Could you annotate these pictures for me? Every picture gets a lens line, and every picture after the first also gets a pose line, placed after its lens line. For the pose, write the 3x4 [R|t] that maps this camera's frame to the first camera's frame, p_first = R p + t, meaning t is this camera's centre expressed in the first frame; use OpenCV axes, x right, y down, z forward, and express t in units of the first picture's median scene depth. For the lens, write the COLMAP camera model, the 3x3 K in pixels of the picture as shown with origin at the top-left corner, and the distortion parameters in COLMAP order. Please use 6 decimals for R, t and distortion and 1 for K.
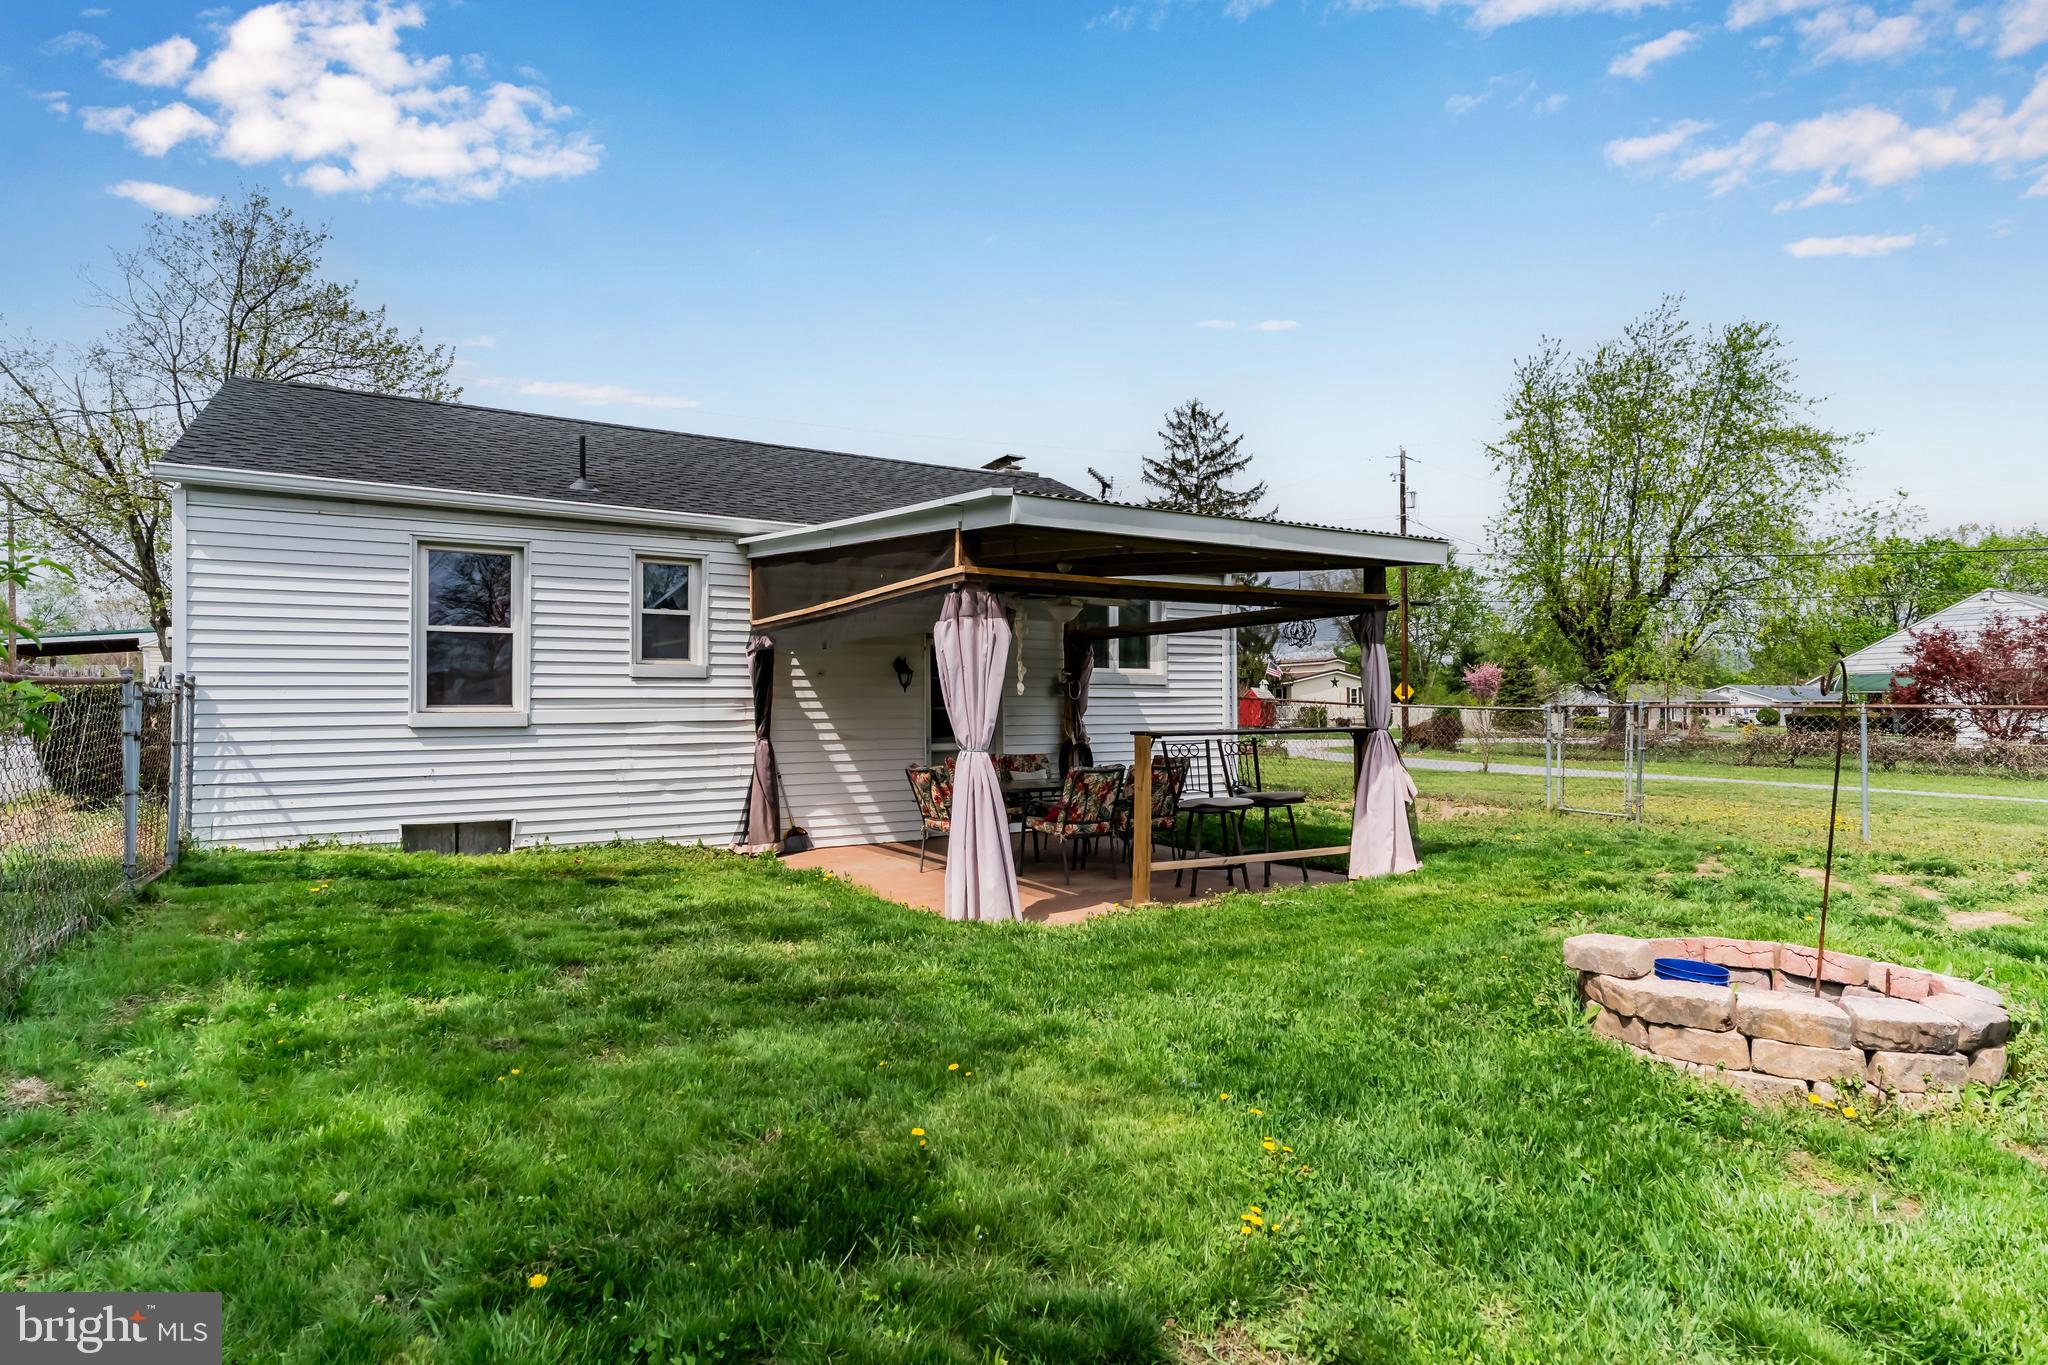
lens RADIAL K [[1052.6, 0, 1029.1], [0, 1052.6, 691.1], [0, 0, 1]] dist [-0.003561, 0.000966]
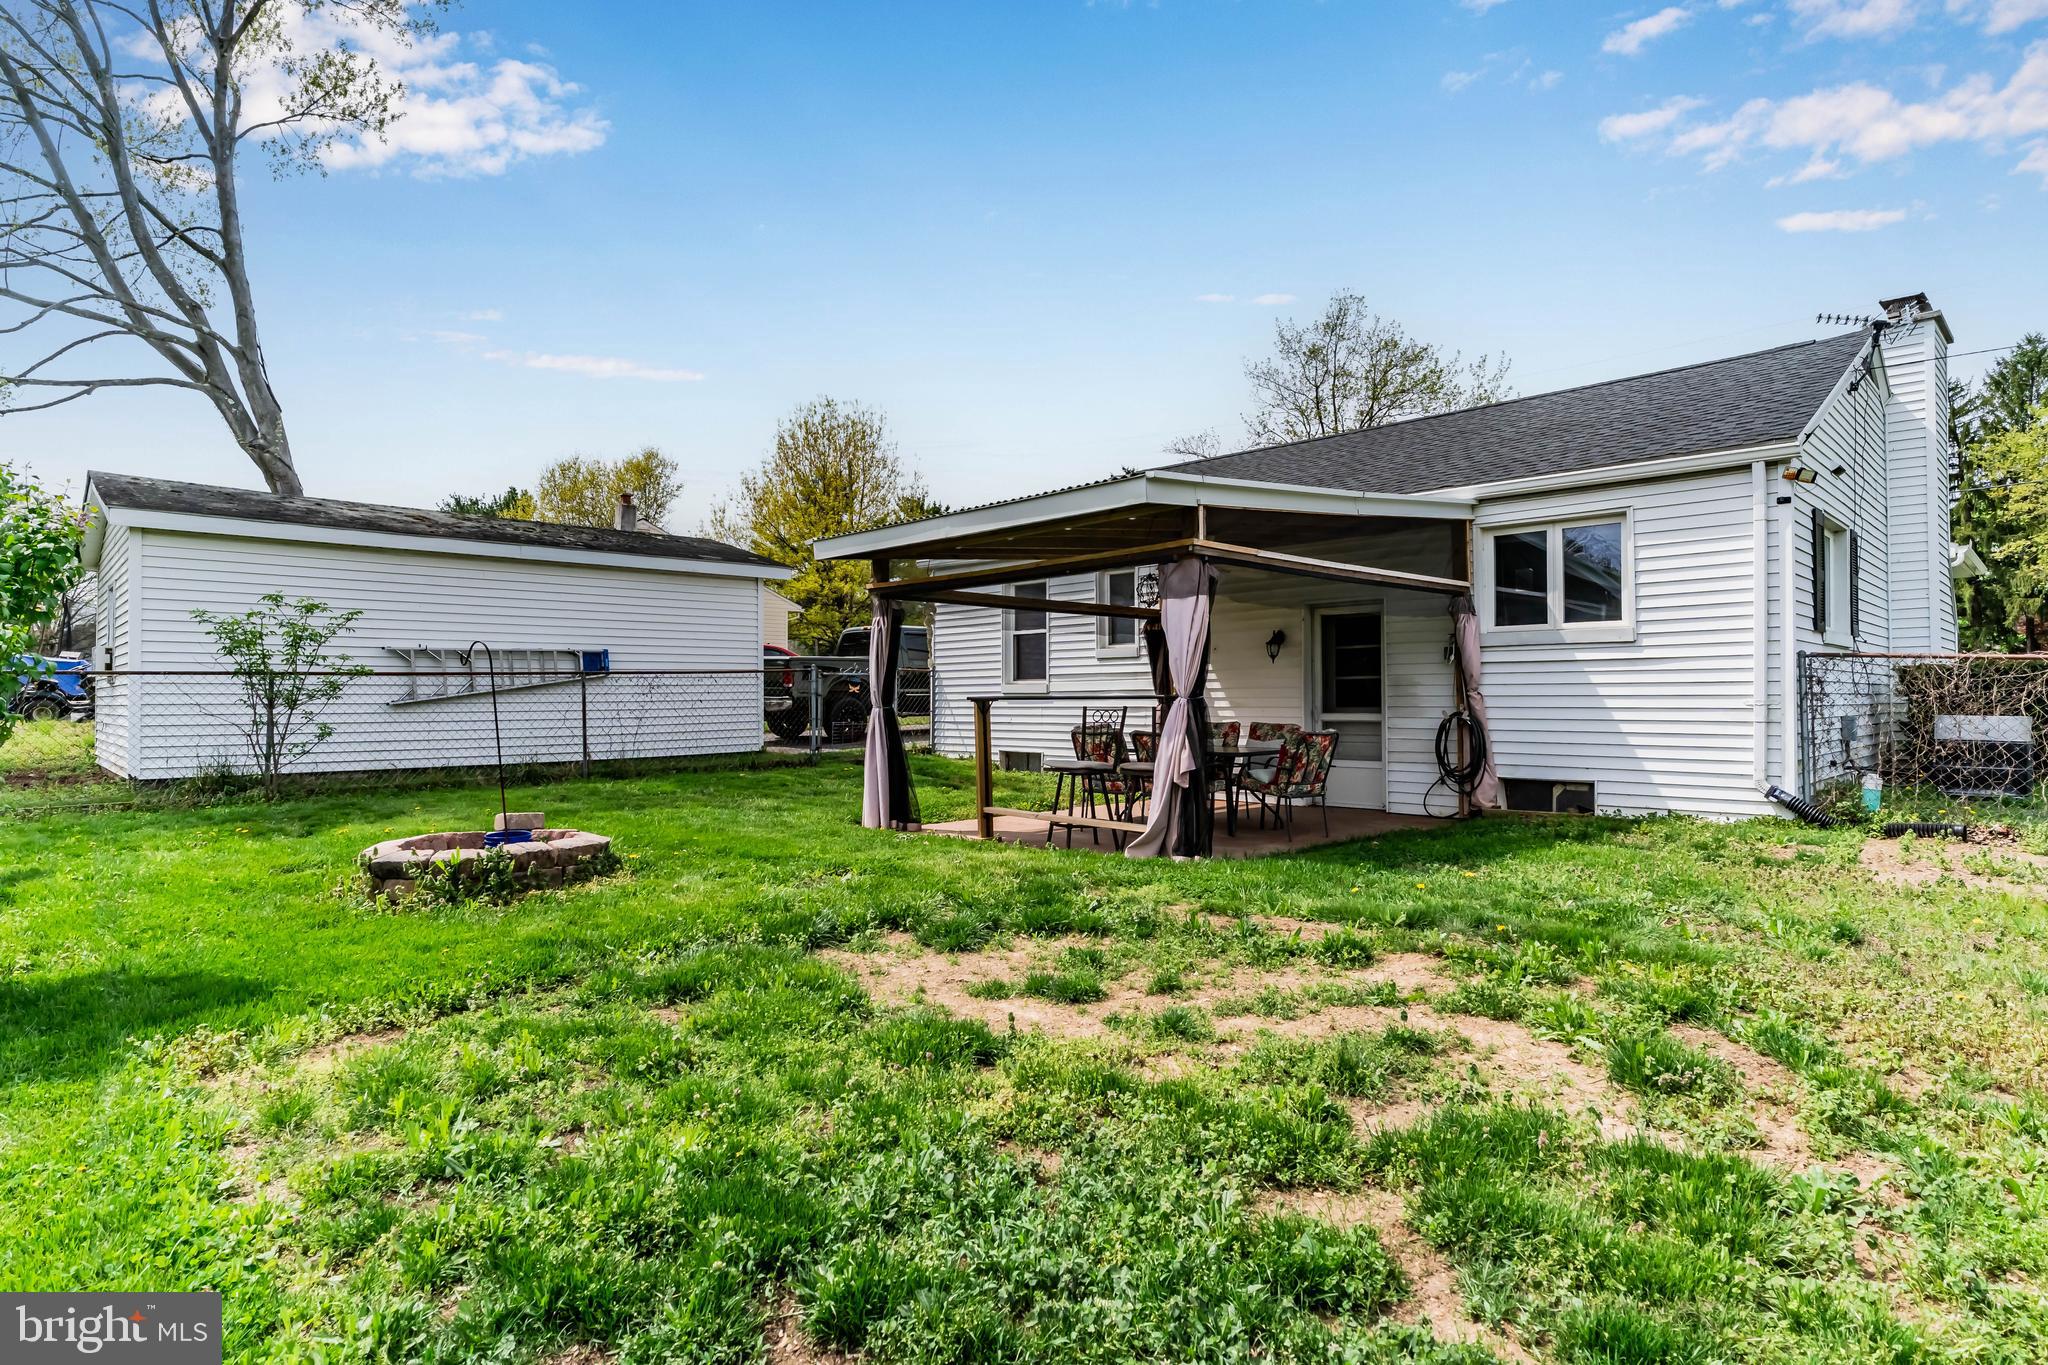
lens RADIAL K [[1052.6, 0, 1029.1], [0, 1052.6, 691.1], [0, 0, 1]] dist [-0.003561, 0.000966]
pose [[0.217813, 0.002957, -0.975986, 1.052039], [0.023932, 0.999679, 0.008369, 0.017323], [0.975697, -0.025181, 0.217672, 0.645447]]
